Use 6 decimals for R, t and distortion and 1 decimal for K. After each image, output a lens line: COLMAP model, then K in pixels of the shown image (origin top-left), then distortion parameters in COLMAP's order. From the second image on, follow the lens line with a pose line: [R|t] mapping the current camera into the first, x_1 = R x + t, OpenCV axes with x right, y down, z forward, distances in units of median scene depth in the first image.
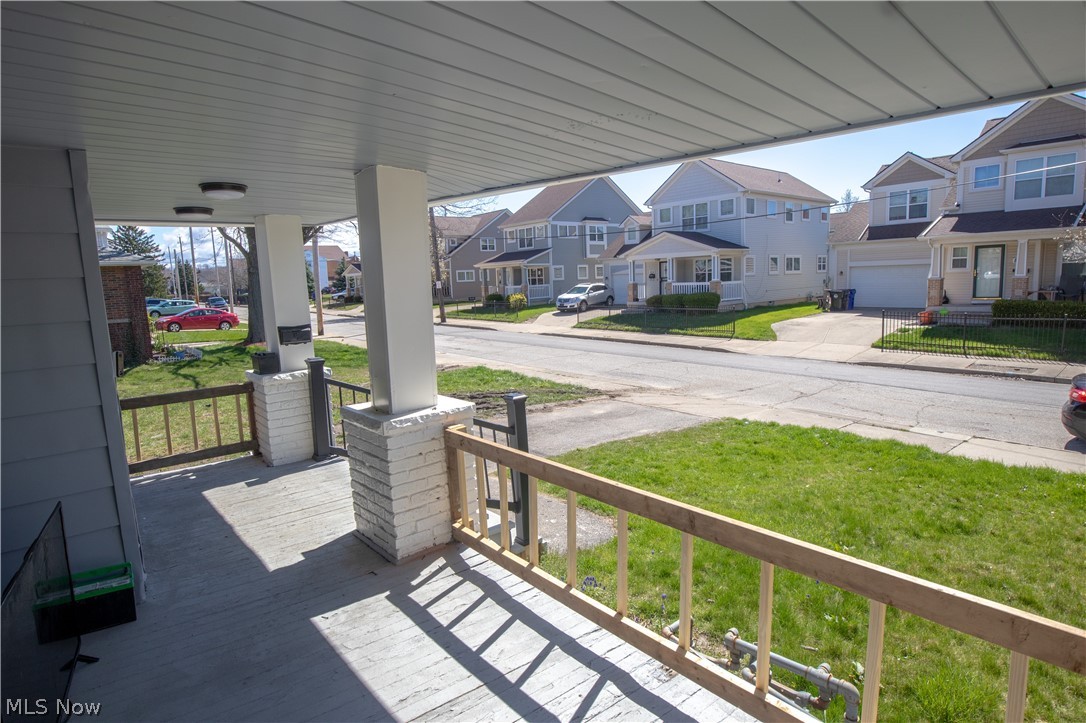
lens RADIAL K [[563.5, 0, 536.1], [0, 563.5, 362.4], [0, 0, 1]] dist [-0.003081, -0.000515]
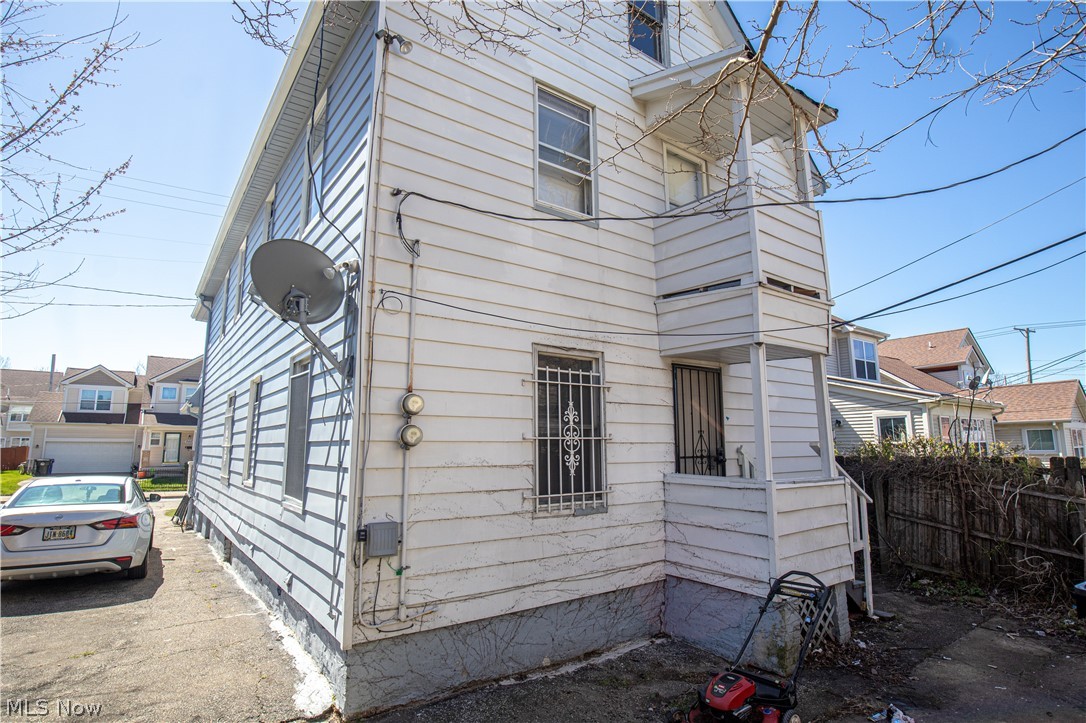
lens RADIAL K [[563.5, 0, 536.1], [0, 563.5, 362.4], [0, 0, 1]] dist [-0.003081, -0.000515]
pose [[0.075486, 0.172620, 0.982092, -0.692647], [0.146955, 0.972222, -0.182180, 0.055424], [-0.986259, 0.158075, 0.048022, -0.202295]]
